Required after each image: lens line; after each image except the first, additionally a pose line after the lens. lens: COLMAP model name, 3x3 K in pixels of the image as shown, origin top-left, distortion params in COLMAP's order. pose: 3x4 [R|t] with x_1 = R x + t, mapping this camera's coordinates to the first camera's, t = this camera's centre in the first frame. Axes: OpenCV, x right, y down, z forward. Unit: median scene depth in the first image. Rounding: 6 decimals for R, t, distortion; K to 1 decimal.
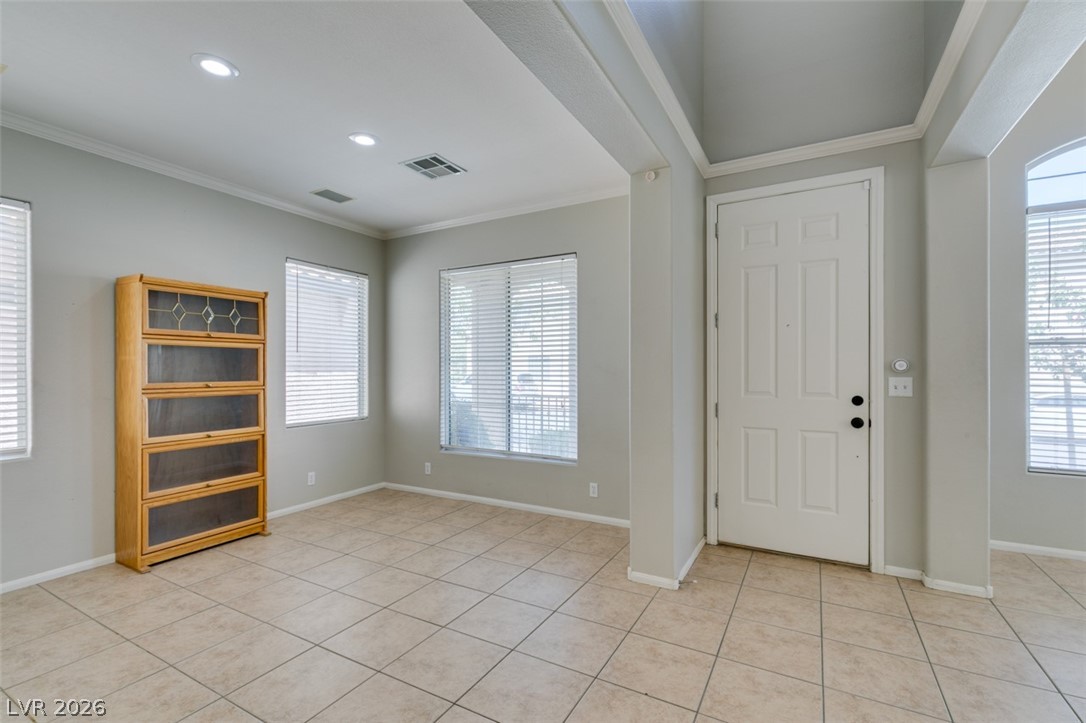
lens RADIAL K [[483.9, 0, 542.6], [0, 483.9, 368.6], [0, 0, 1]] dist [-0.001562, -0.000036]
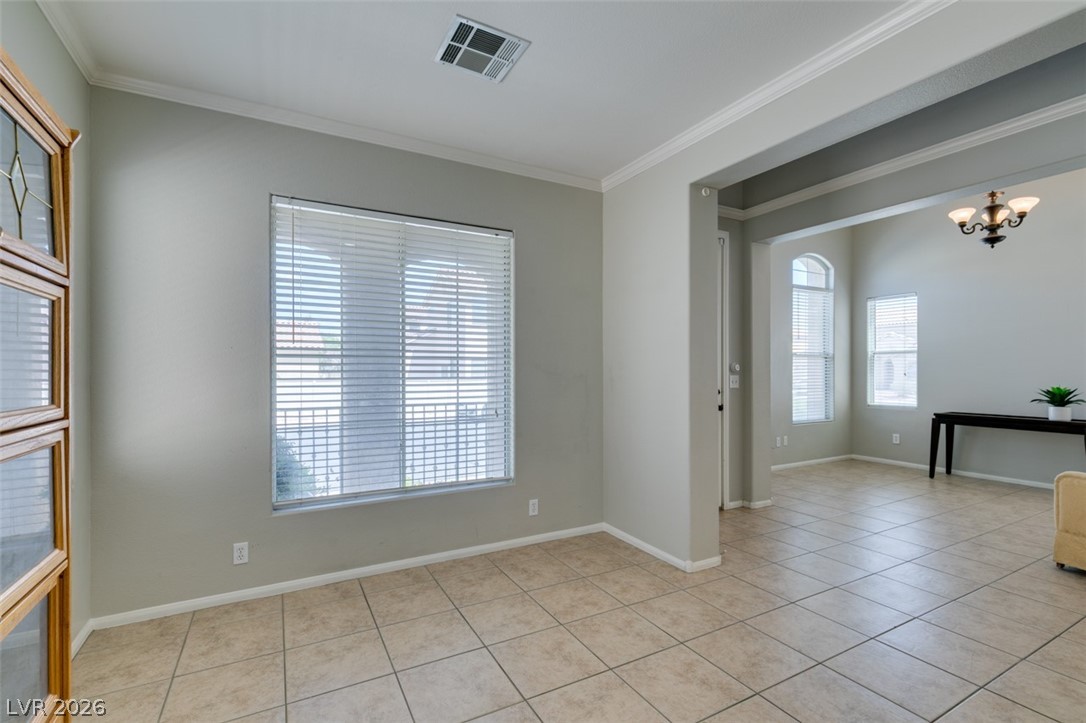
lens RADIAL K [[488.7, 0, 541.0], [0, 488.7, 369.8], [0, 0, 1]] dist [0.000132, -0.000112]
pose [[0.529165, 0.000142, 0.848519, -0.773193], [-0.002200, 0.999997, 0.001205, 0.000377], [-0.848516, -0.002504, 0.529164, 0.628699]]
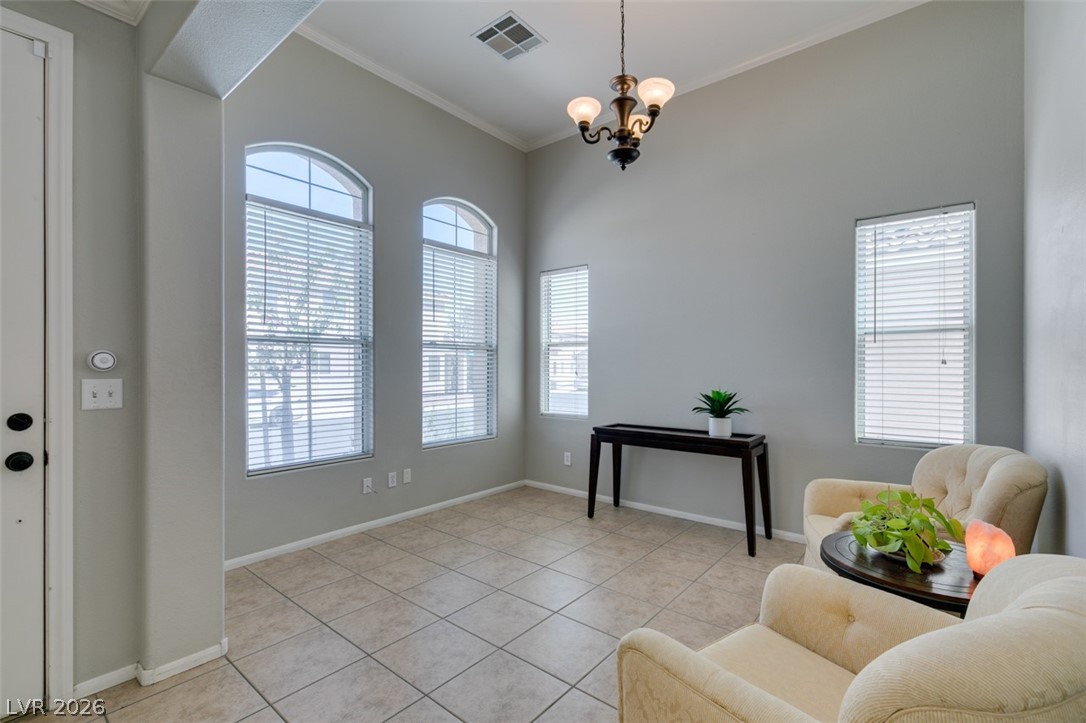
lens RADIAL K [[483.9, 0, 542.6], [0, 483.9, 368.6], [0, 0, 1]] dist [-0.001562, -0.000036]
pose [[0.175601, -0.002096, 0.984459, 0.187765], [-0.003879, 0.999988, 0.002821, 0.000158], [-0.984454, -0.004314, 0.175591, 0.277434]]
